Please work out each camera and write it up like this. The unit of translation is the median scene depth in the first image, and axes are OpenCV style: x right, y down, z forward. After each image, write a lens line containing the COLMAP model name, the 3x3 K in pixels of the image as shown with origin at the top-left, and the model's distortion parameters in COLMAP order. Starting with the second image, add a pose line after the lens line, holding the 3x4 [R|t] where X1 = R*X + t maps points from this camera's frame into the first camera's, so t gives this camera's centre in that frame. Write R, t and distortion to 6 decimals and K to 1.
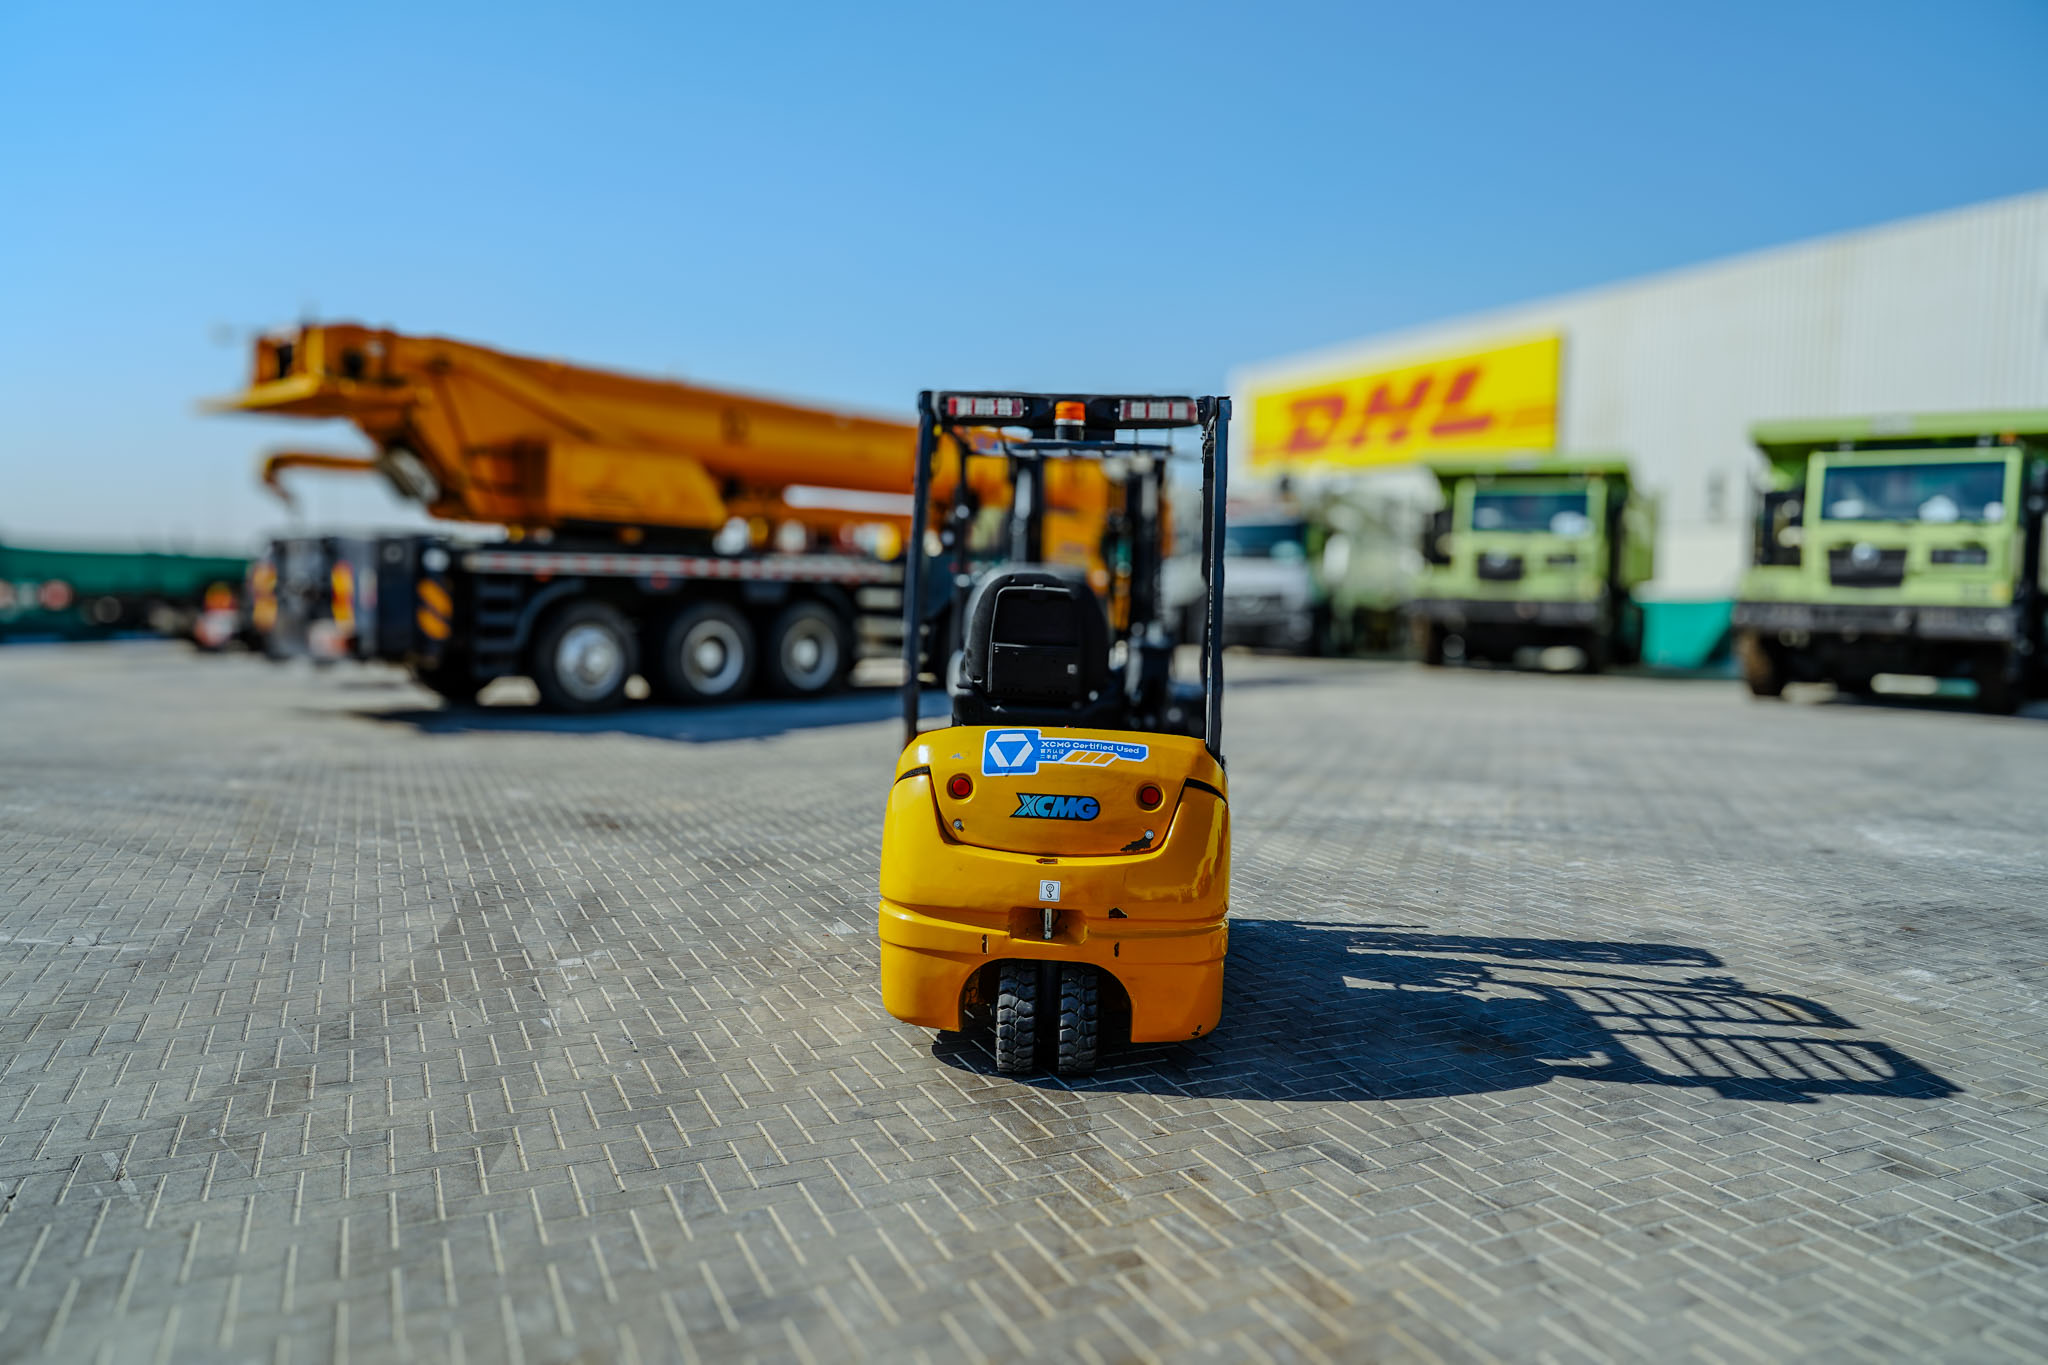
lens RADIAL K [[1382.5, 0, 1020.9], [0, 1382.5, 672.1], [0, 0, 1]] dist [-0.029348, 0.011323]
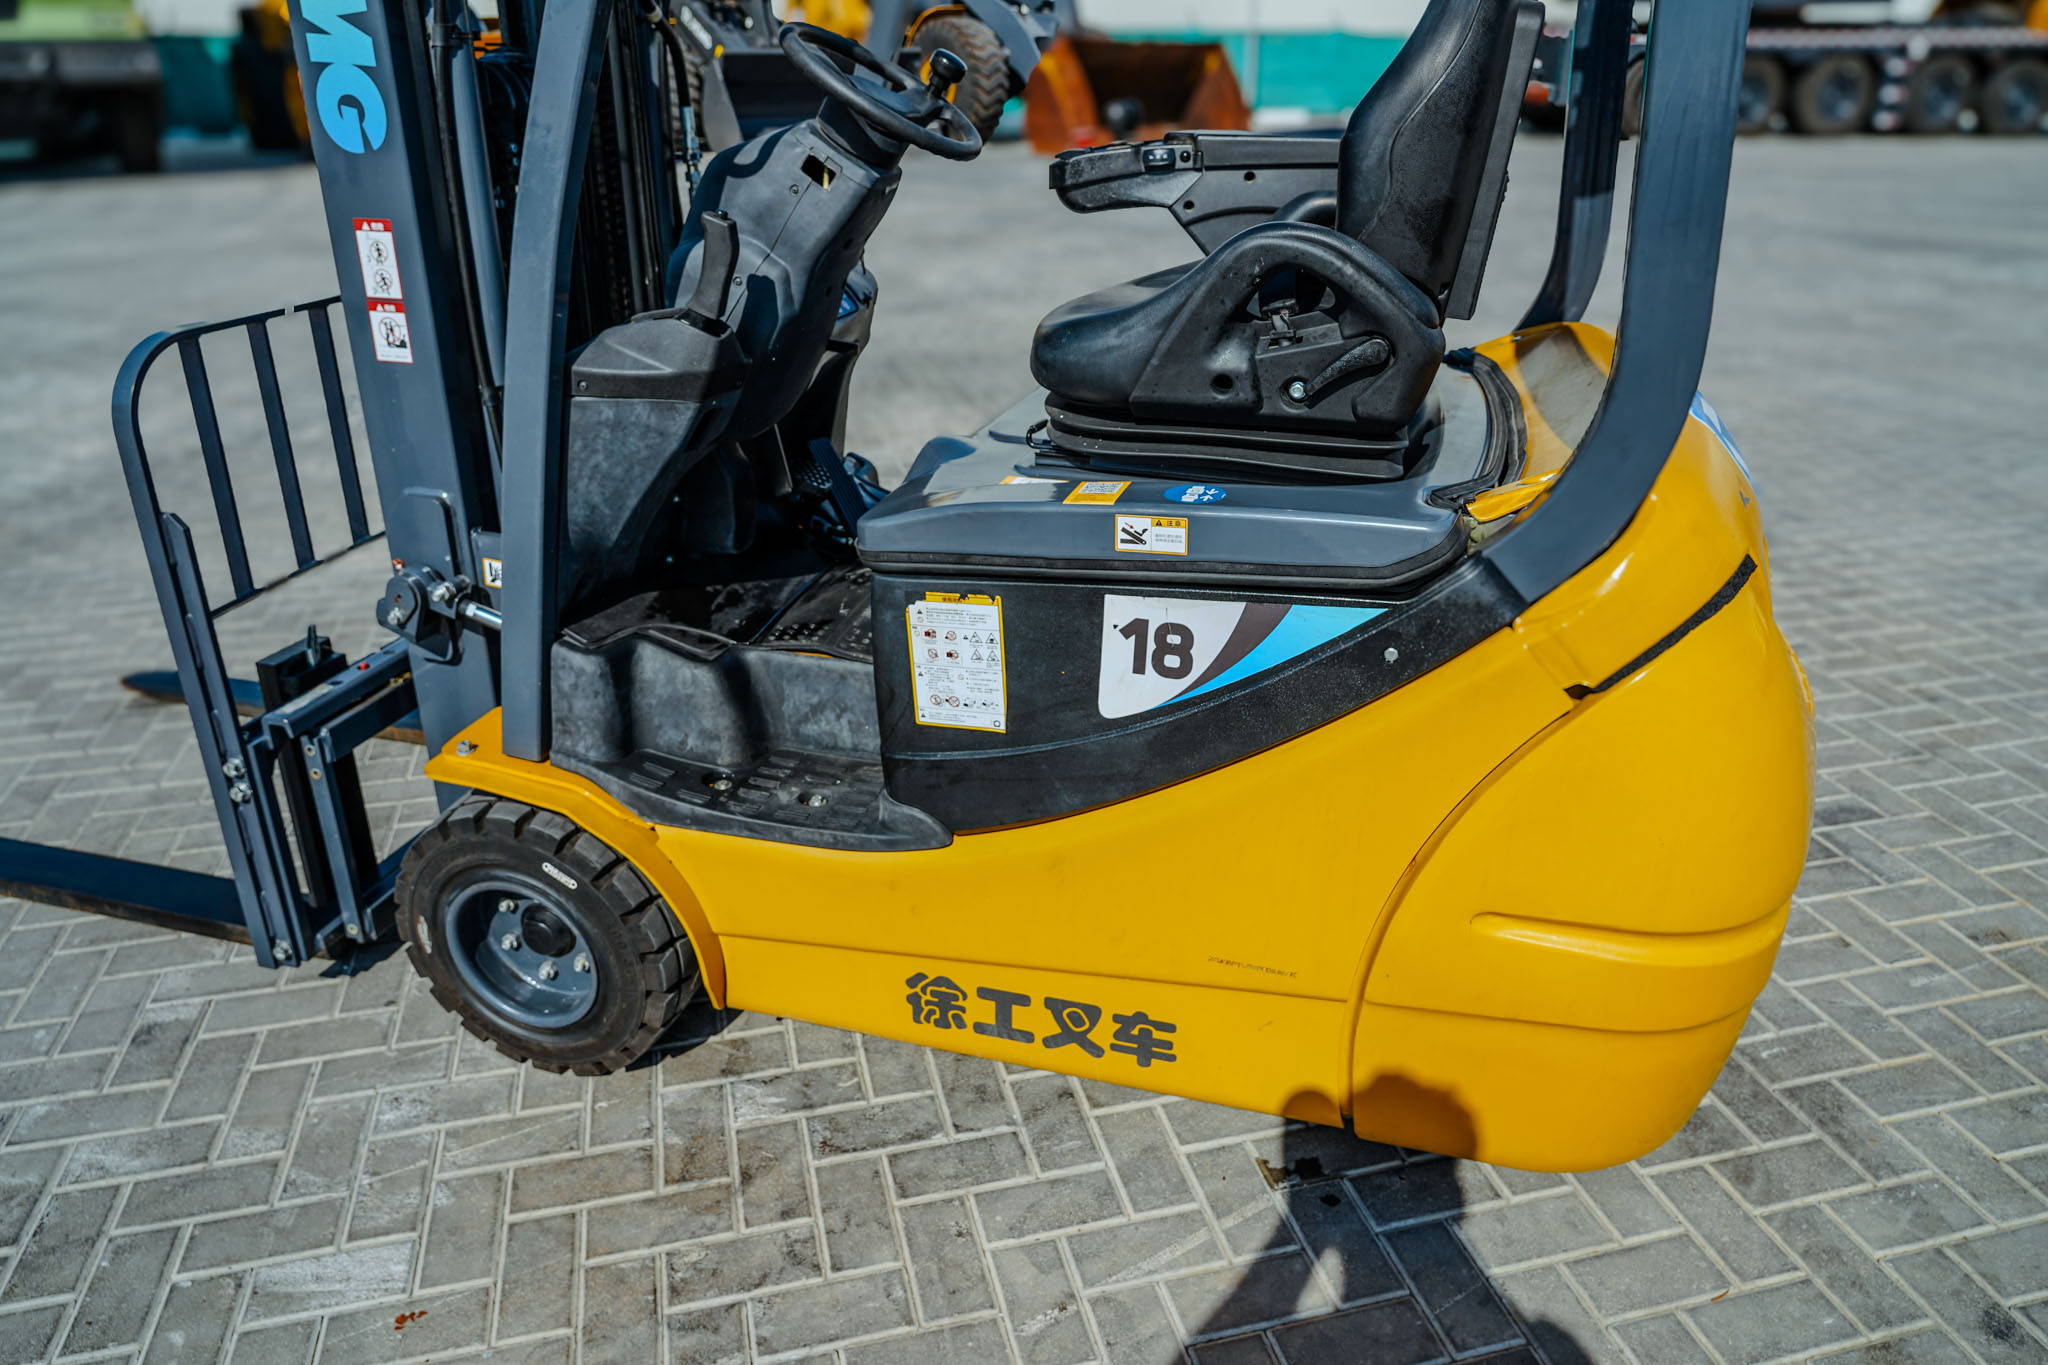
lens RADIAL K [[1382.5, 0, 1020.9], [0, 1382.5, 672.1], [0, 0, 1]] dist [-0.029348, 0.011323]
pose [[0.191705, -0.430423, 0.882035, -0.326032], [0.067058, 0.902348, 0.425760, -0.051455], [-0.979159, -0.022472, 0.201848, 0.847790]]
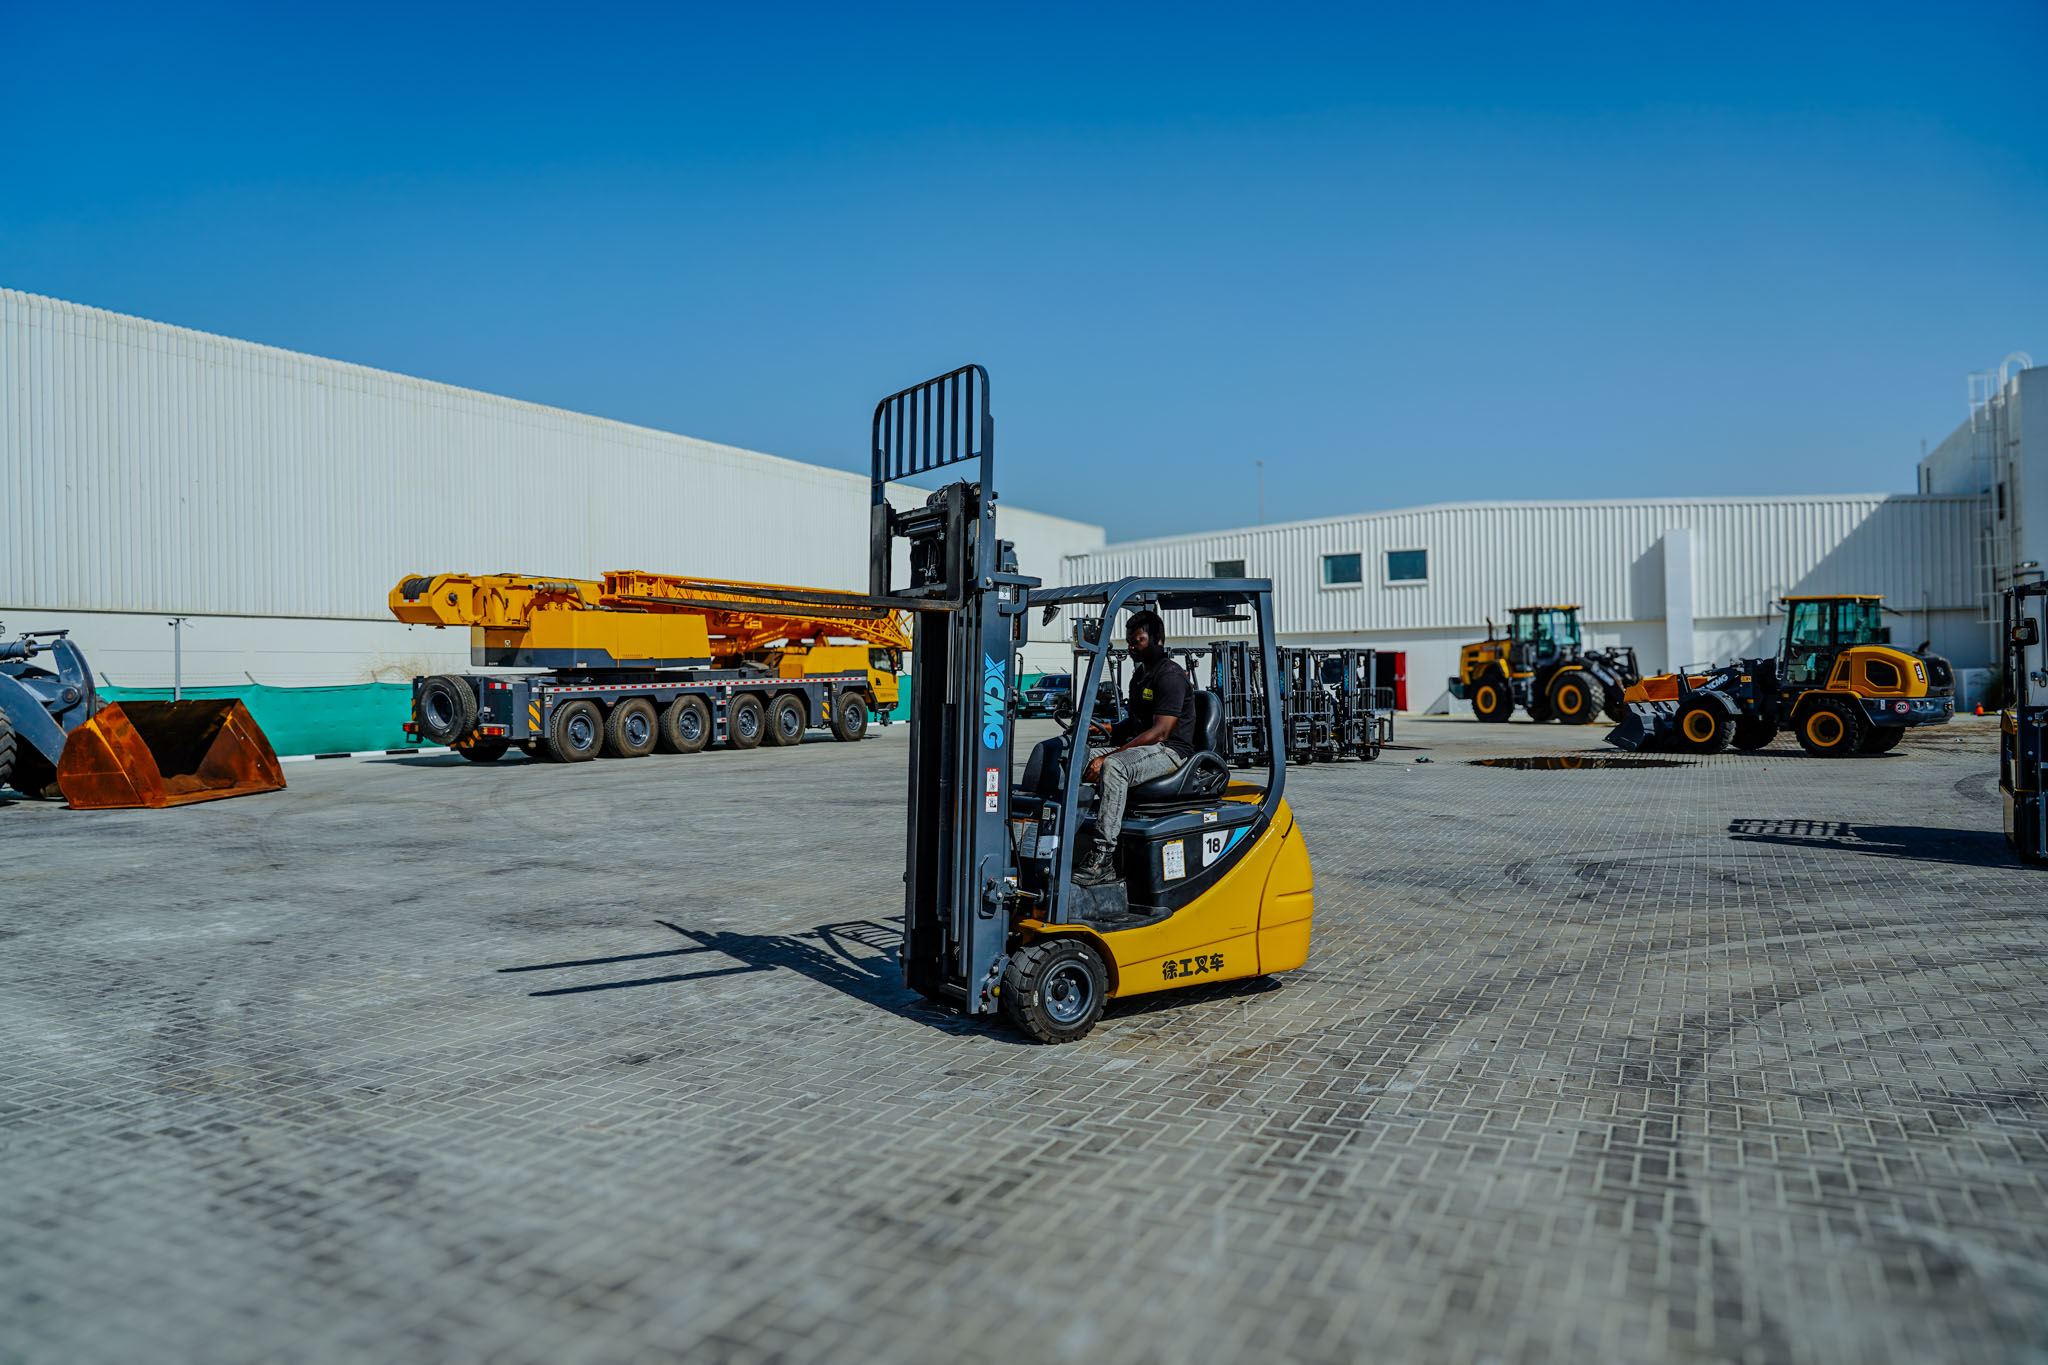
lens RADIAL K [[1382.5, 0, 1020.9], [0, 1382.5, 672.1], [0, 0, 1]] dist [-0.029348, 0.011323]
pose [[-0.615514, -0.010631, 0.788055, -0.899929], [0.052344, 0.997150, 0.054335, -0.154626], [-0.786386, 0.074694, -0.613203, 1.725406]]
